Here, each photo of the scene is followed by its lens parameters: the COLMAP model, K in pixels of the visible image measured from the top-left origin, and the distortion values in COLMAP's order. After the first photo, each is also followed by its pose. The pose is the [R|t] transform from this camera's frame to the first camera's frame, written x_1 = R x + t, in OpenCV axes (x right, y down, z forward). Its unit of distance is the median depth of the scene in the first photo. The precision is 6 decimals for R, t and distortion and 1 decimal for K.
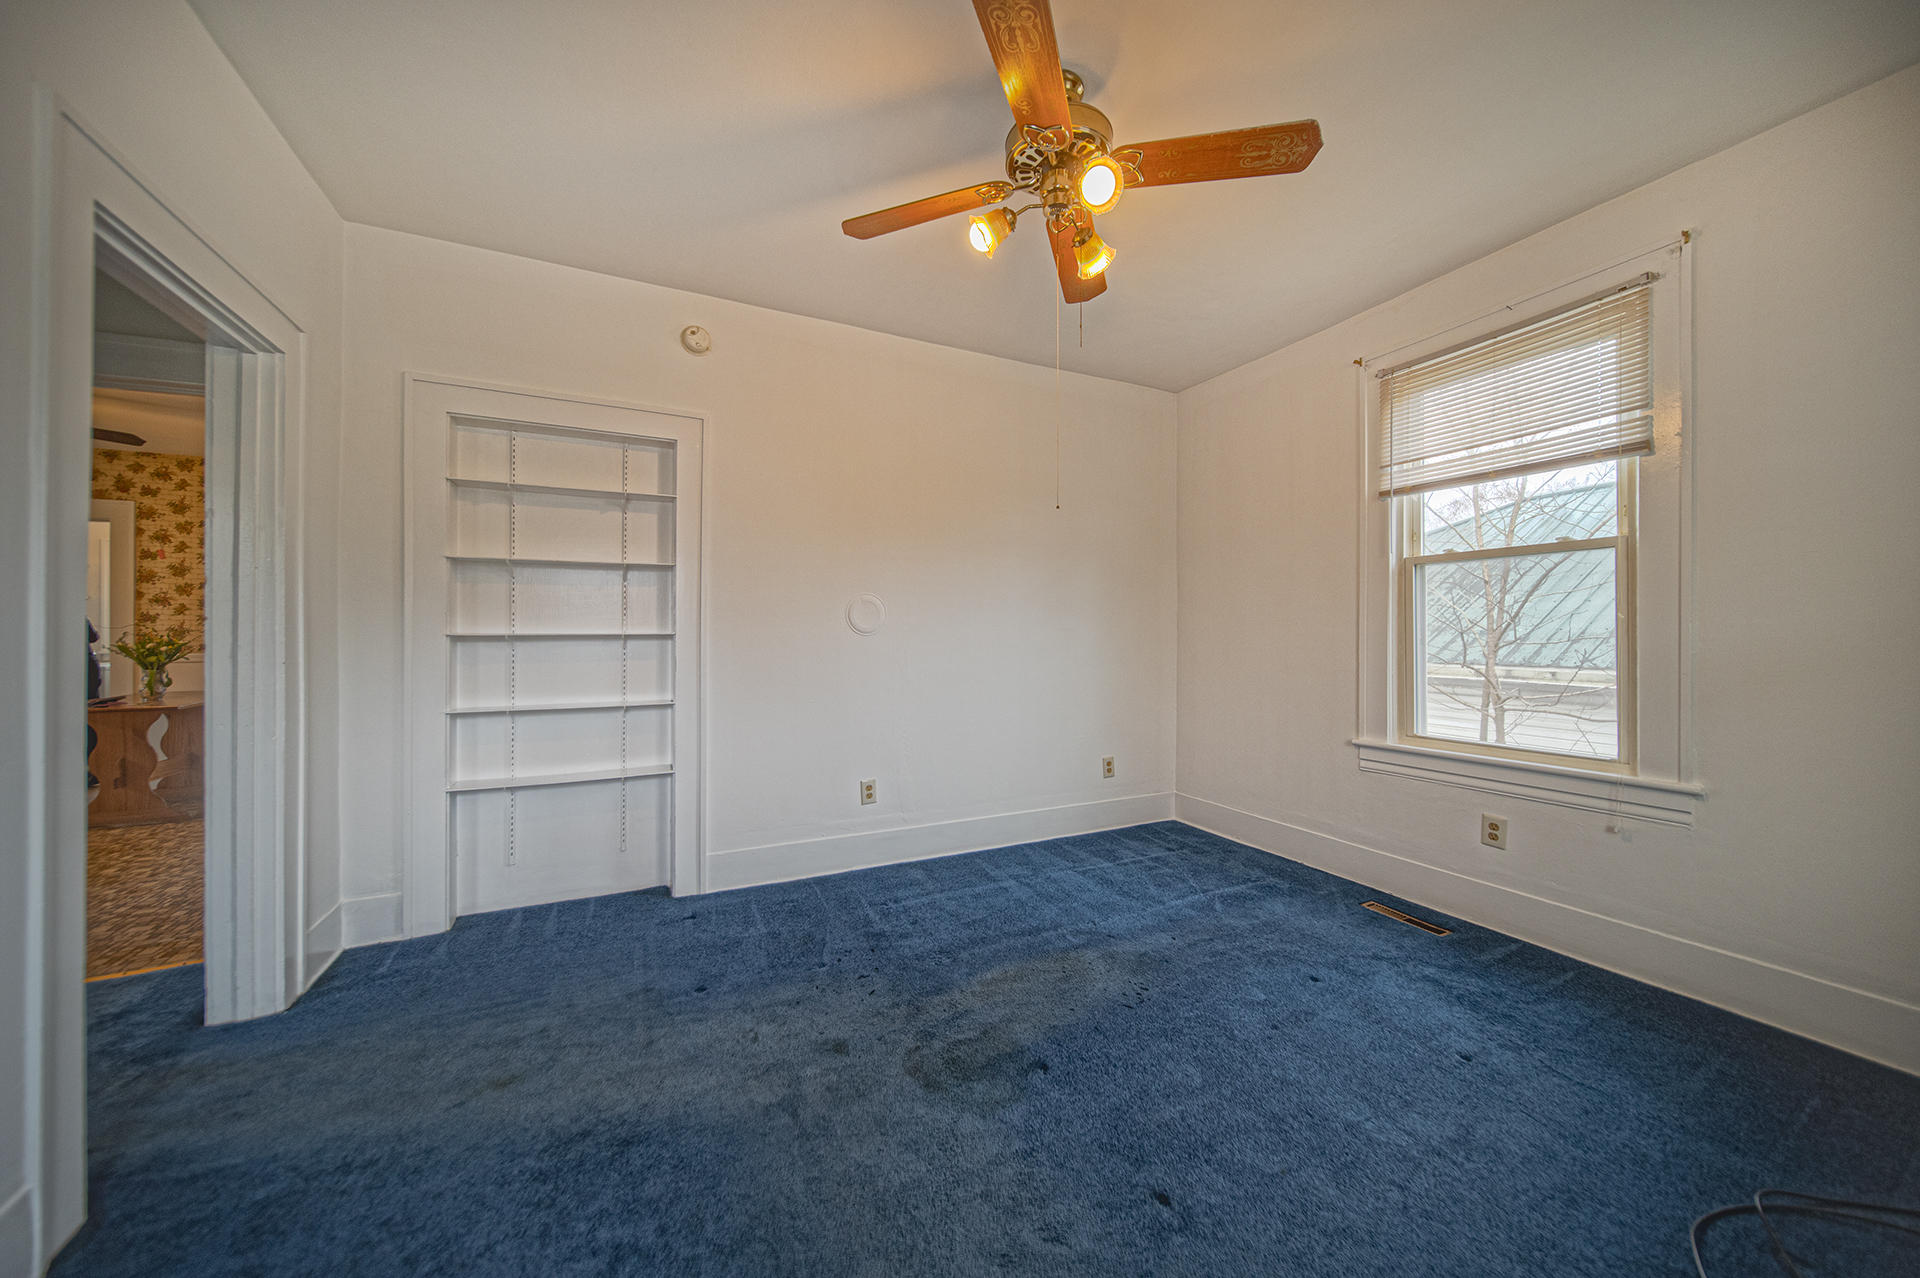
lens RADIAL K [[671.6, 0, 956.6], [0, 671.6, 630.8], [0, 0, 1]] dist [-0.001719, -0.000569]
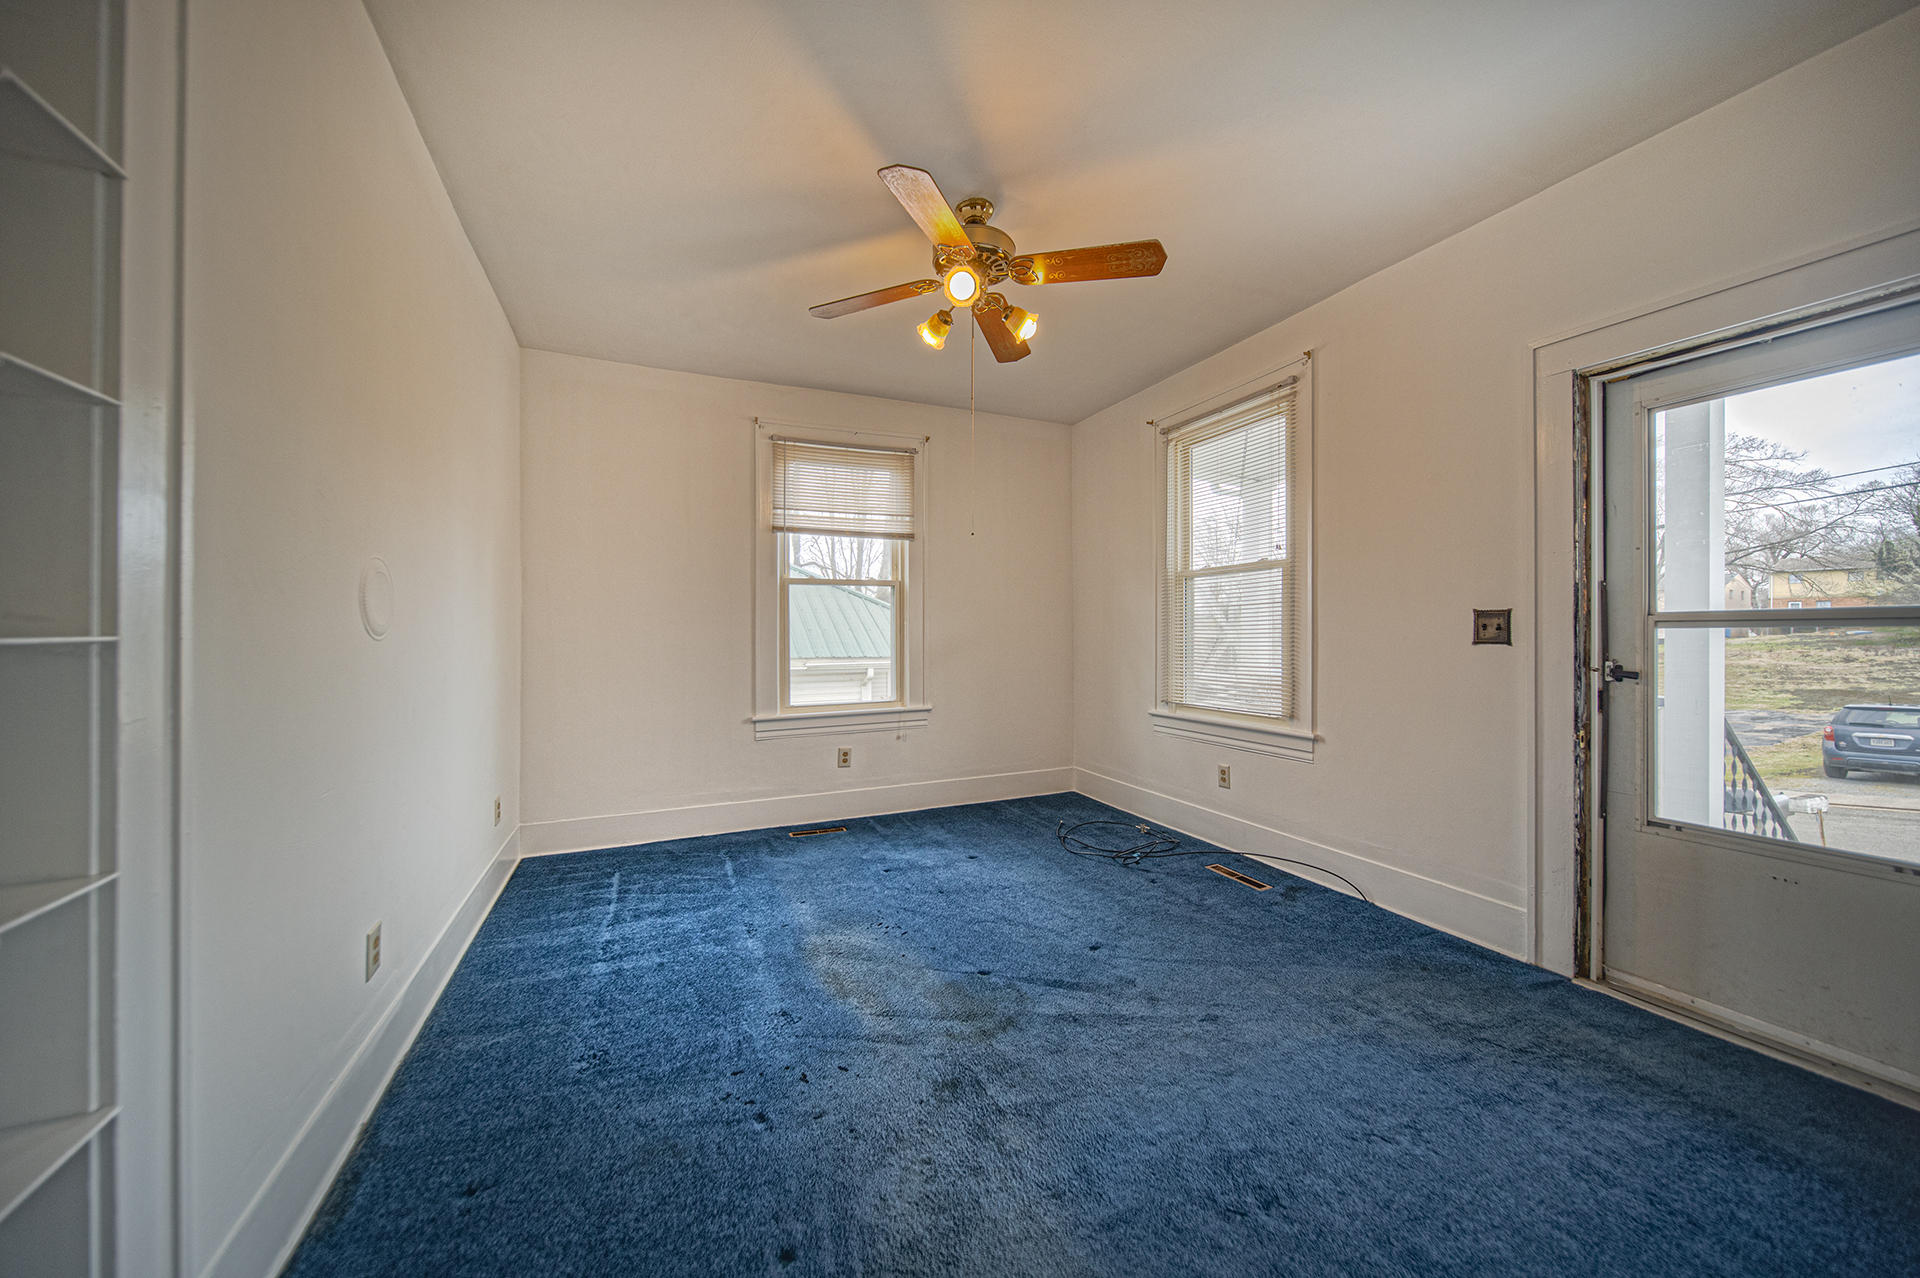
lens RADIAL K [[671.6, 0, 956.6], [0, 671.6, 630.8], [0, 0, 1]] dist [-0.001719, -0.000569]
pose [[0.022794, 0.000624, 0.999740, -0.737653], [-0.000039, 1.000000, -0.000623, -0.000223], [-0.999740, -0.000025, 0.022794, 0.654769]]
